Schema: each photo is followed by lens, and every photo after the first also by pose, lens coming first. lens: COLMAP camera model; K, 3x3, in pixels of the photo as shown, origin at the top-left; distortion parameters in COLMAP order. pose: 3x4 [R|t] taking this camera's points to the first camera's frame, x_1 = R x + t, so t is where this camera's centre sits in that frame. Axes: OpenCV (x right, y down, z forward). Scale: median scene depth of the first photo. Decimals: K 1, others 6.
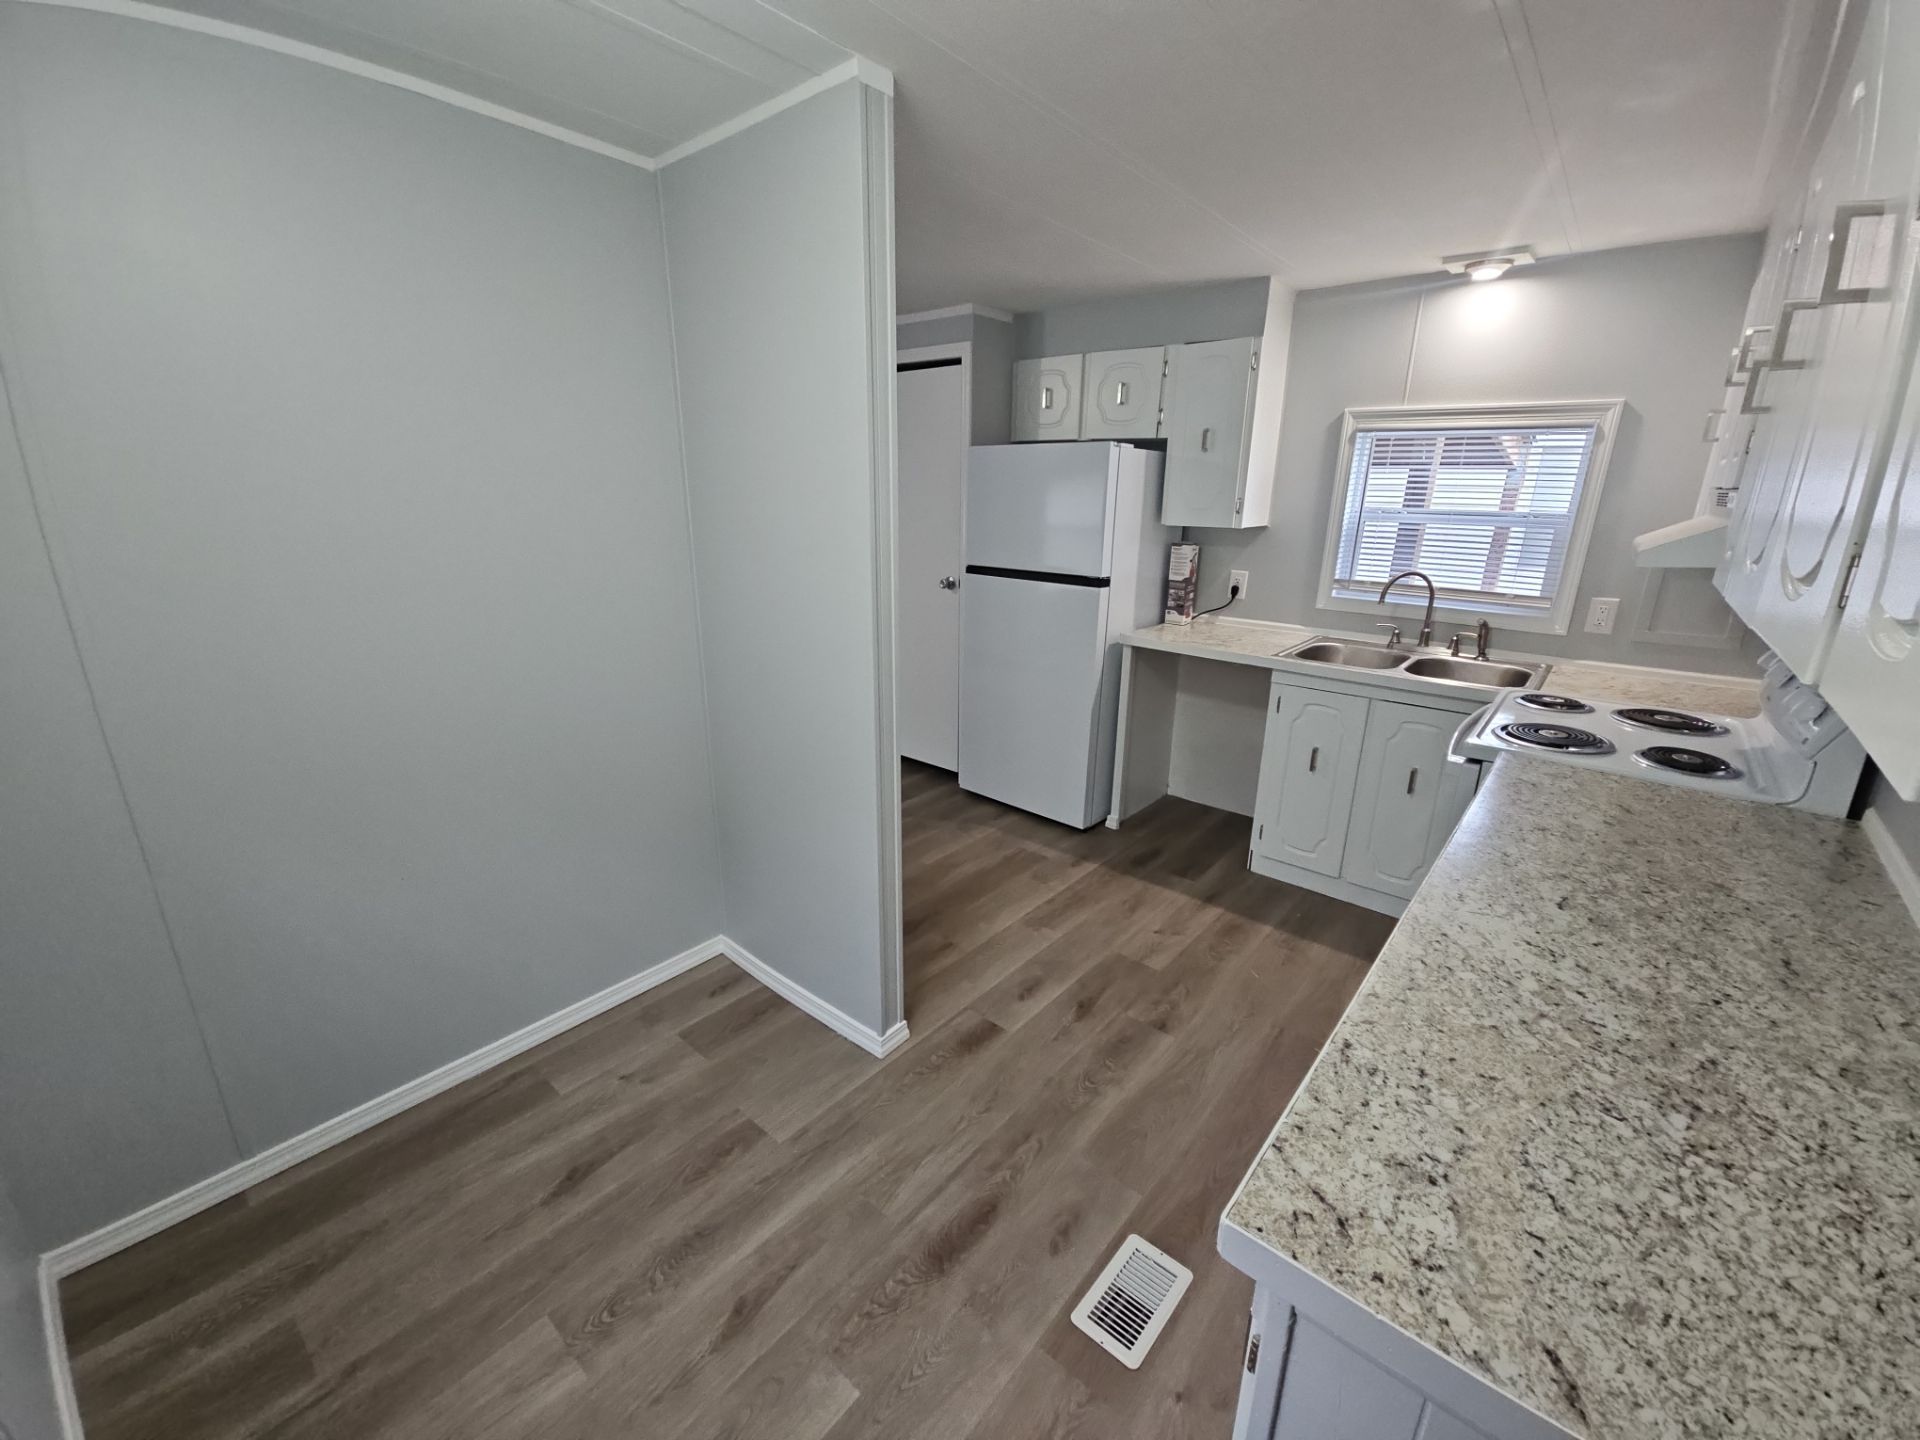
lens RADIAL K [[780.3, 0, 952.0], [0, 780.3, 716.5], [0, 0, 1]] dist [0.000533, -0.000073]
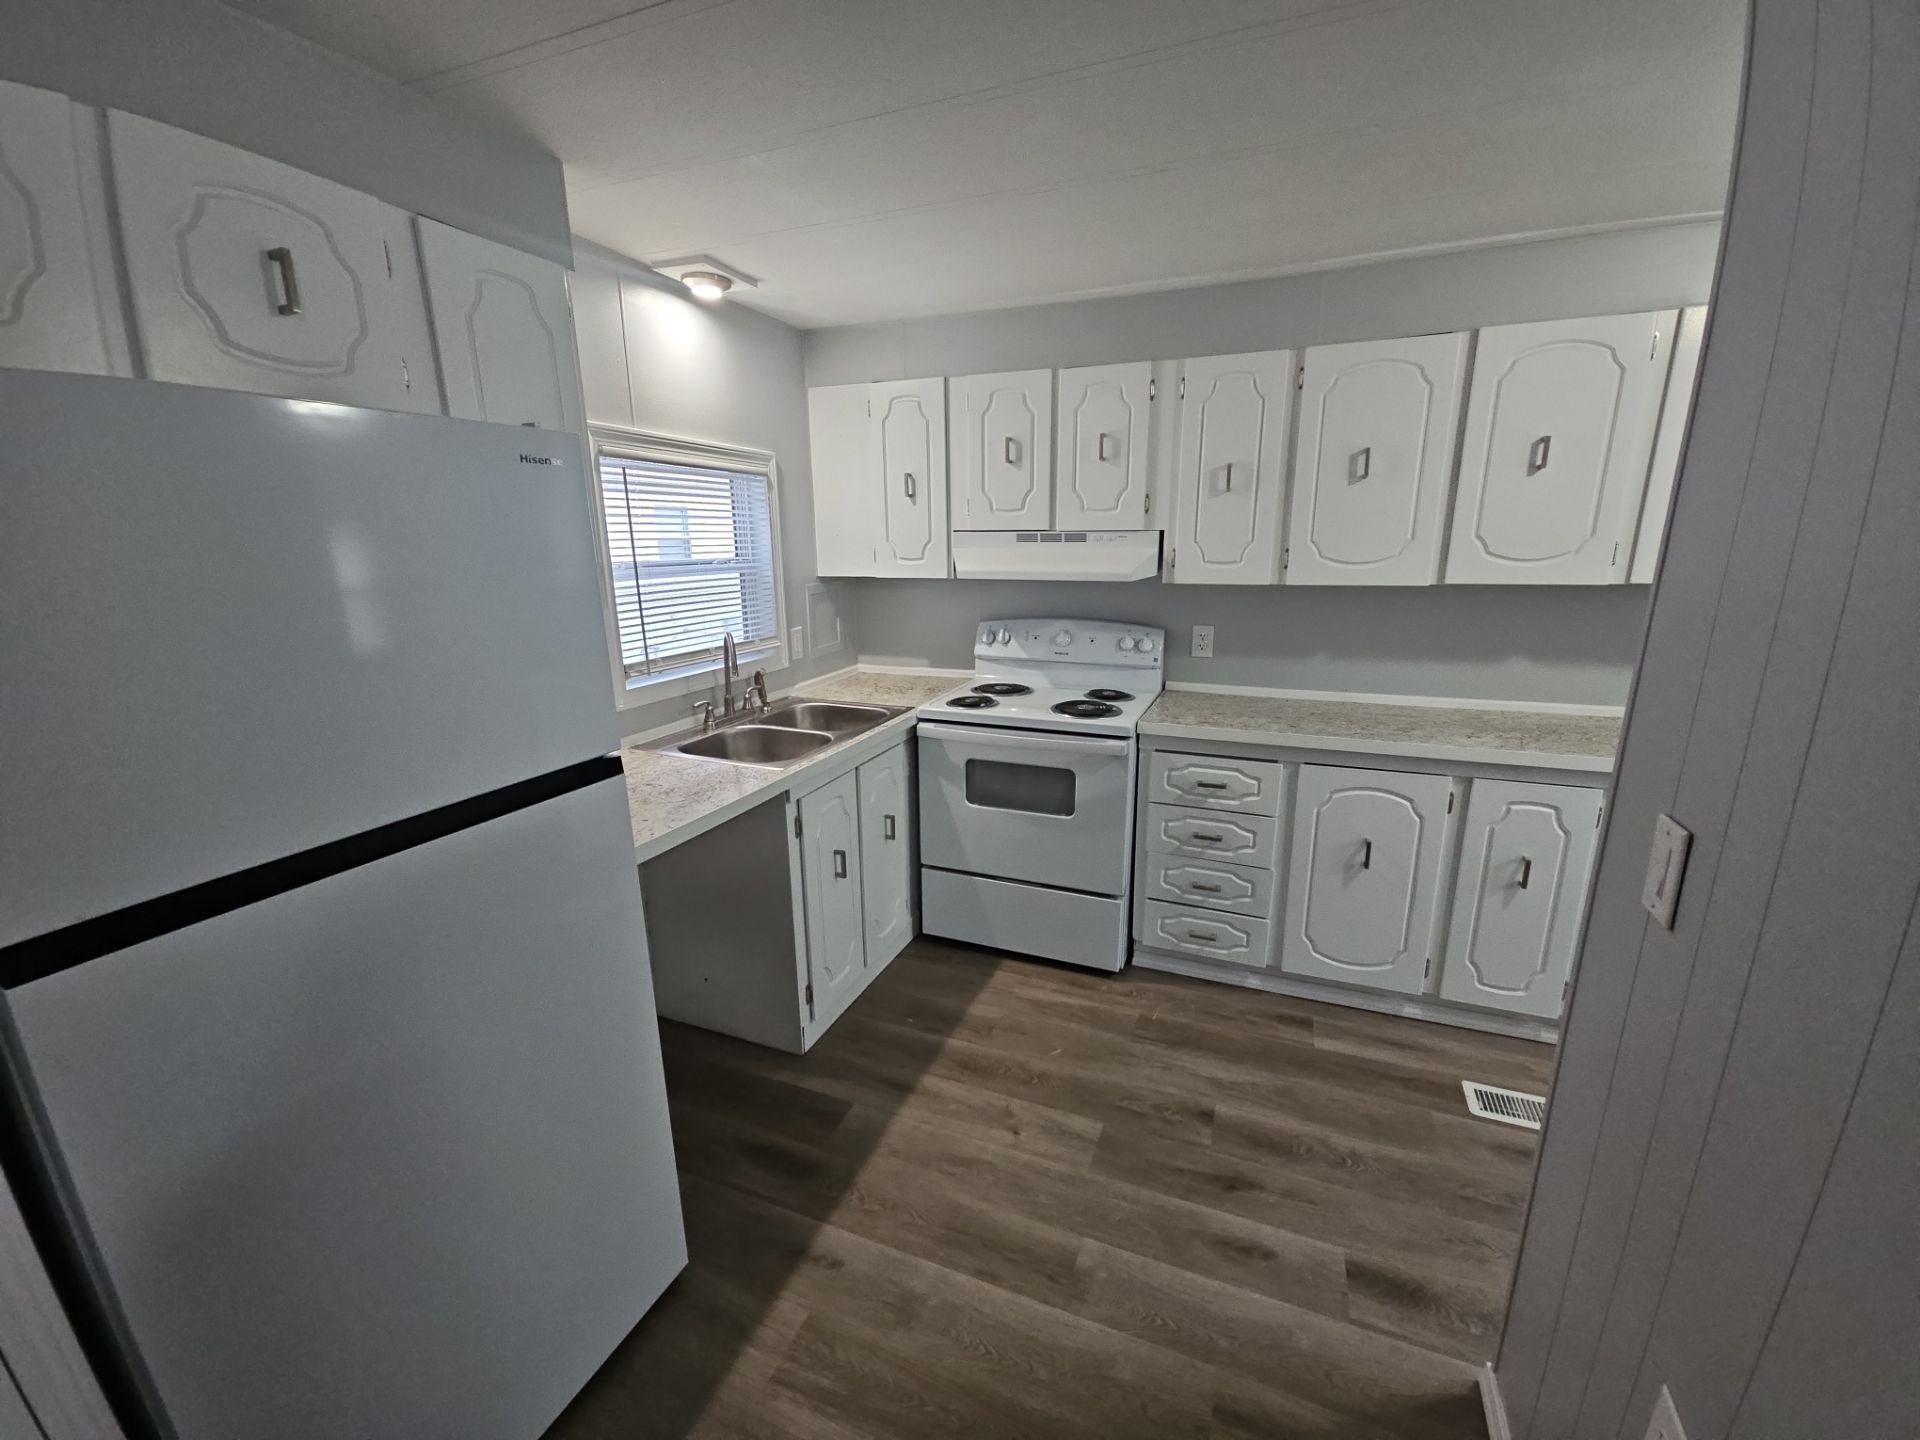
lens RADIAL K [[780.3, 0, 956.6], [0, 780.3, 731.1], [0, 0, 1]] dist [0.000533, -0.000073]
pose [[-0.321583, -0.242131, 0.915400, -0.320330], [0.273764, 0.901689, 0.334679, -0.346122], [-0.906442, 0.358230, -0.223682, 1.140559]]
